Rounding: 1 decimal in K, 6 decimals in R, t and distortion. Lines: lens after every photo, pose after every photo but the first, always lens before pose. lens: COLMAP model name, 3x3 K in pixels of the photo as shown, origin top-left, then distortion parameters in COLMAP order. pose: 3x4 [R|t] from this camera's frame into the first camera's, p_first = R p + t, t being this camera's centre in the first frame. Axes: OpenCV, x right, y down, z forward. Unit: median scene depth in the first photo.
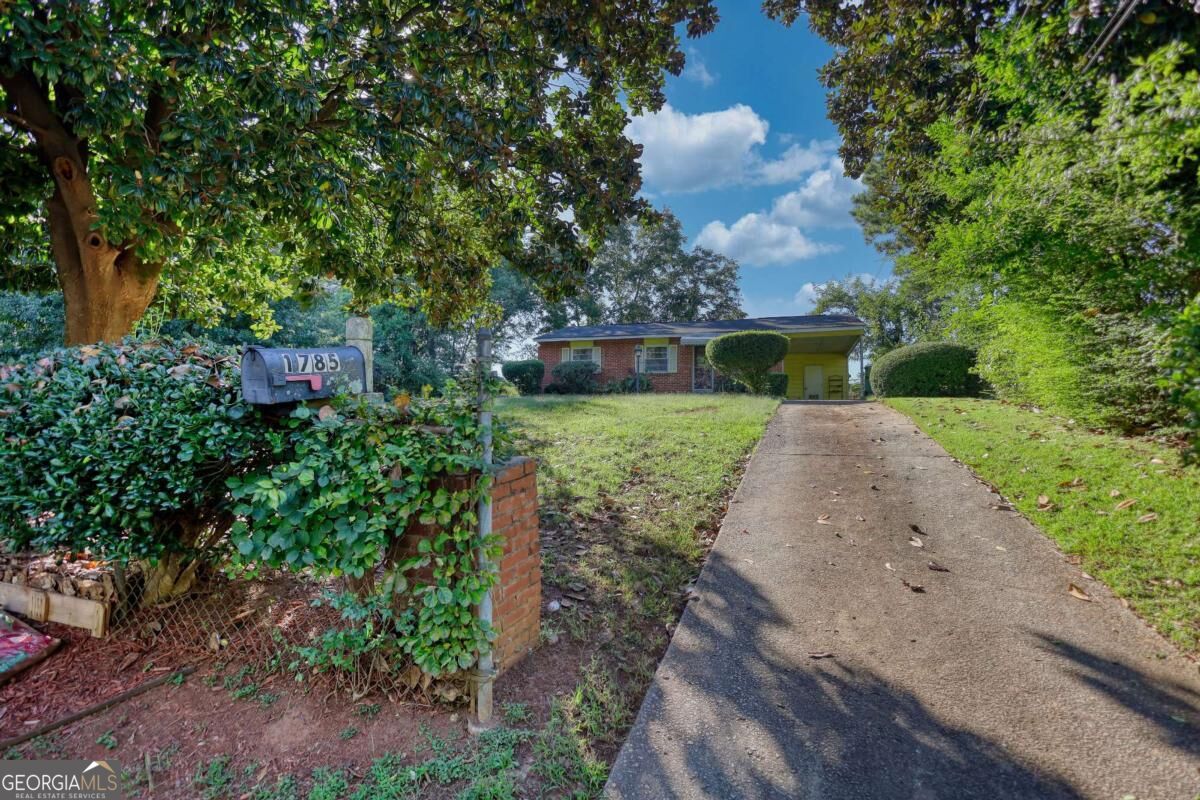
lens RADIAL K [[558.3, 0, 600.0], [0, 558.3, 400.0], [0, 0, 1]] dist [-0.000267, -0.000711]
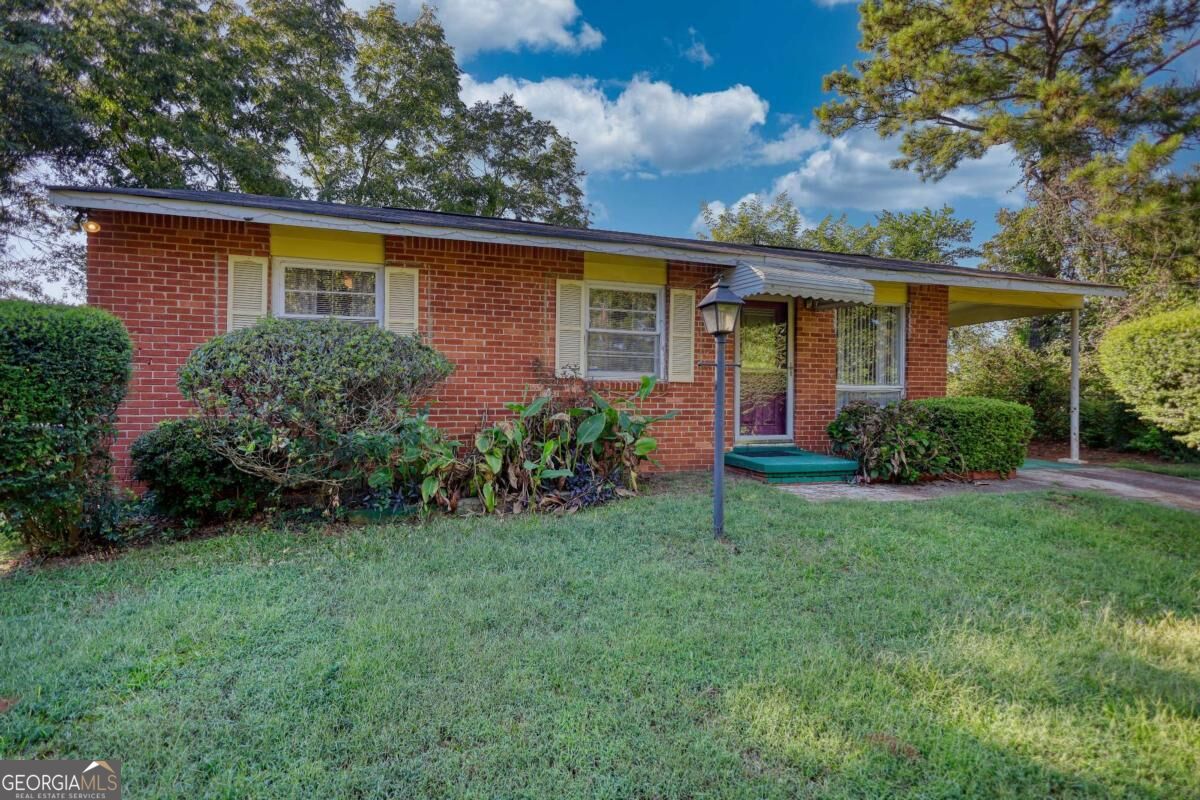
lens RADIAL K [[570.9, 0, 602.4], [0, 570.9, 395.2], [0, 0, 1]] dist [0.000982, 0.001287]
pose [[0.833473, -0.006234, 0.552524, -0.045970], [-0.039764, 0.996667, 0.071228, -0.040788], [-0.551127, -0.081338, 0.830448, 0.494739]]
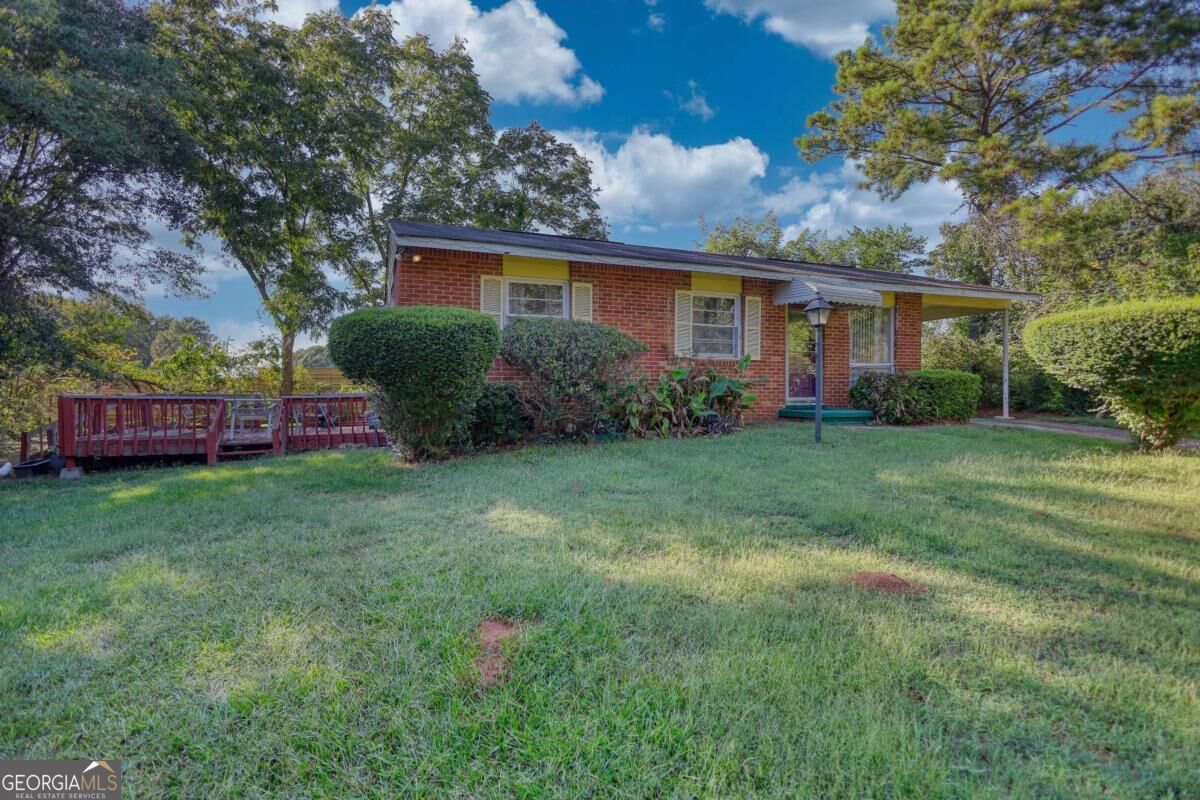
lens RADIAL K [[558.3, 0, 600.0], [0, 558.3, 400.0], [0, 0, 1]] dist [-0.000267, -0.000711]
pose [[0.792285, -0.025121, 0.609634, -0.139079], [-0.034460, 0.995715, 0.085815, -0.034437], [-0.609178, -0.088998, 0.788024, 0.469369]]
